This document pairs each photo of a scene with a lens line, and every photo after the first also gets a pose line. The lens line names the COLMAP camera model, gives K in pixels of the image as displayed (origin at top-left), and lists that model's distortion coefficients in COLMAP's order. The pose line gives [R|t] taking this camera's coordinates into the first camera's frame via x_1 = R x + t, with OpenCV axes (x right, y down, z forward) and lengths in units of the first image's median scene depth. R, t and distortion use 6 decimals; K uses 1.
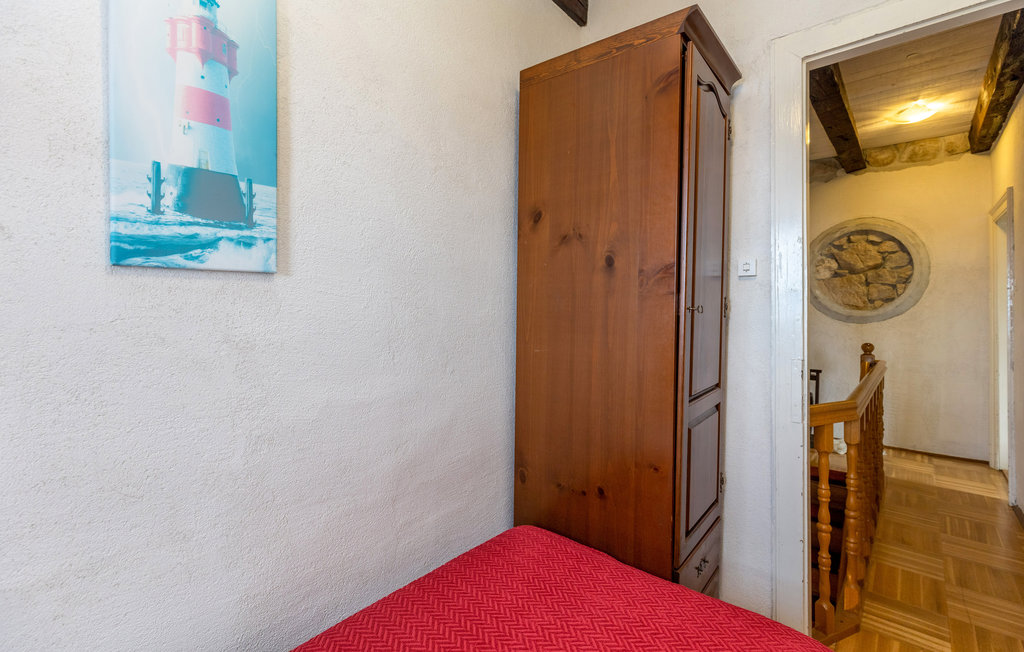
lens RADIAL K [[465.0, 0, 524.8], [0, 465.0, 308.1], [0, 0, 1]] dist [0.002152, -0.000122]
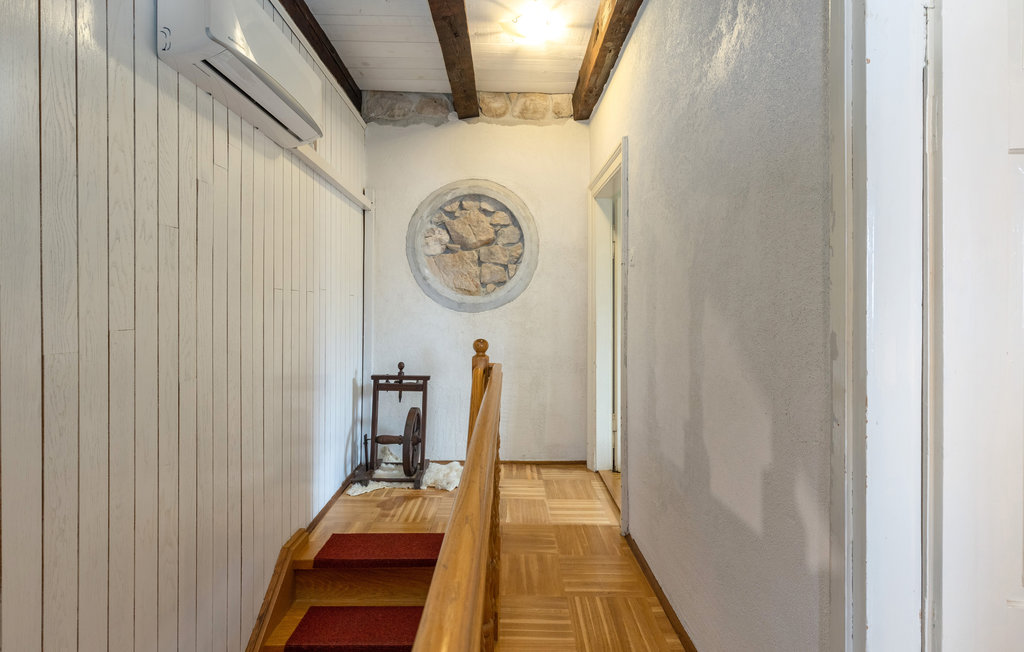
lens RADIAL K [[465.0, 0, 501.5], [0, 465.0, 308.5], [0, 0, 1]] dist [0.002152, -0.000122]
pose [[0.775109, -0.002005, 0.631825, 0.268238], [-0.004018, 0.999959, 0.008102, 0.020616], [-0.631815, -0.008819, 0.775069, 0.368331]]
